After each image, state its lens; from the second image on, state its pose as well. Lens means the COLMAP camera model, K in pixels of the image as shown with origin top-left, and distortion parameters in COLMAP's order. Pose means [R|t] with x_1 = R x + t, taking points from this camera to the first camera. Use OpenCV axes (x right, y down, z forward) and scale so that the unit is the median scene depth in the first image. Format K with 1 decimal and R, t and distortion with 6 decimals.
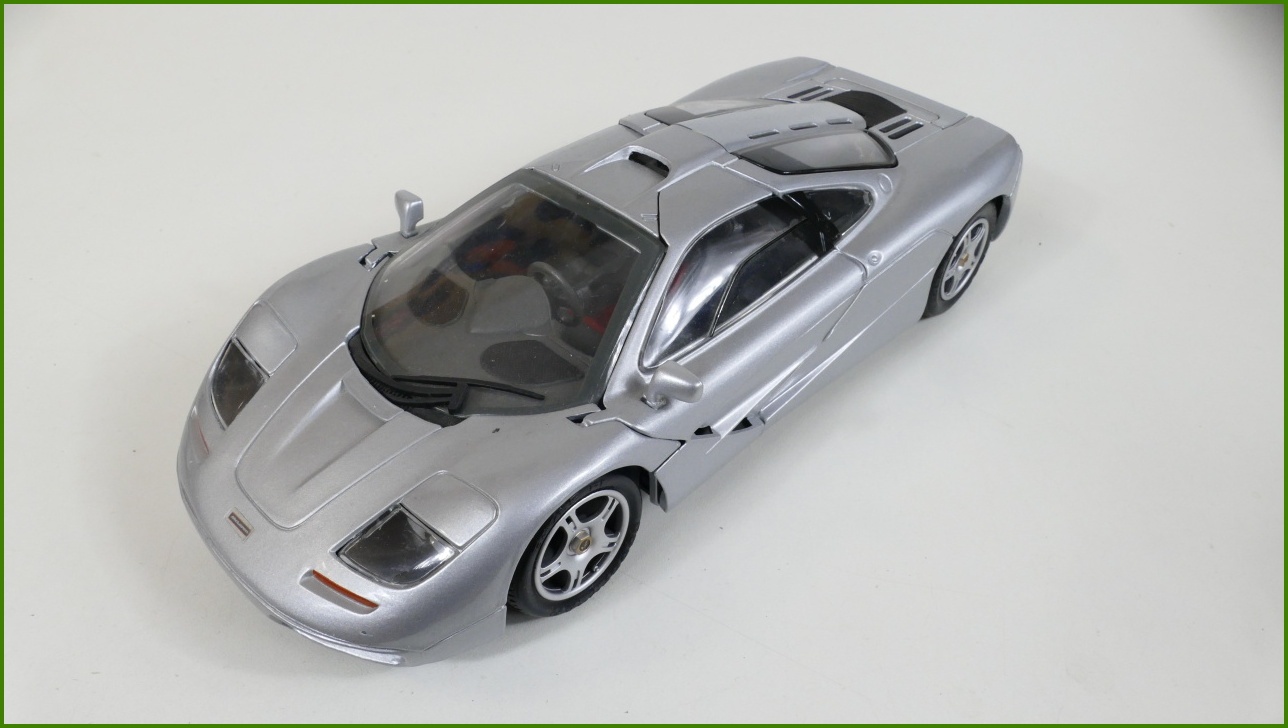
lens RADIAL K [[910.9, 0, 644.0], [0, 910.9, 364.0], [0, 0, 1]] dist [0.002171, 0.000457]
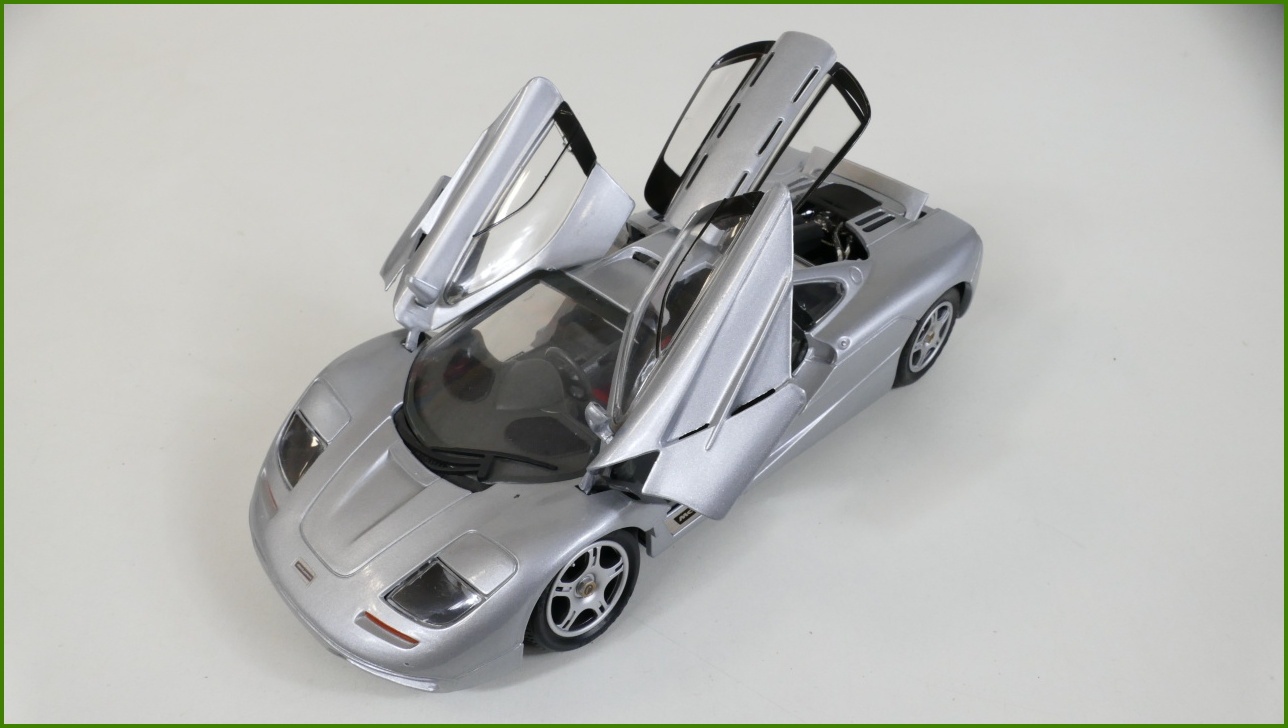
lens RADIAL K [[910.9, 0, 644.0], [0, 910.9, 364.0], [0, 0, 1]] dist [0.002171, 0.000457]
pose [[0.999722, 0.008785, -0.021881, 0.029182], [-0.009371, 0.999597, -0.026811, -0.067078], [0.021637, 0.027008, 0.999401, -0.194329]]
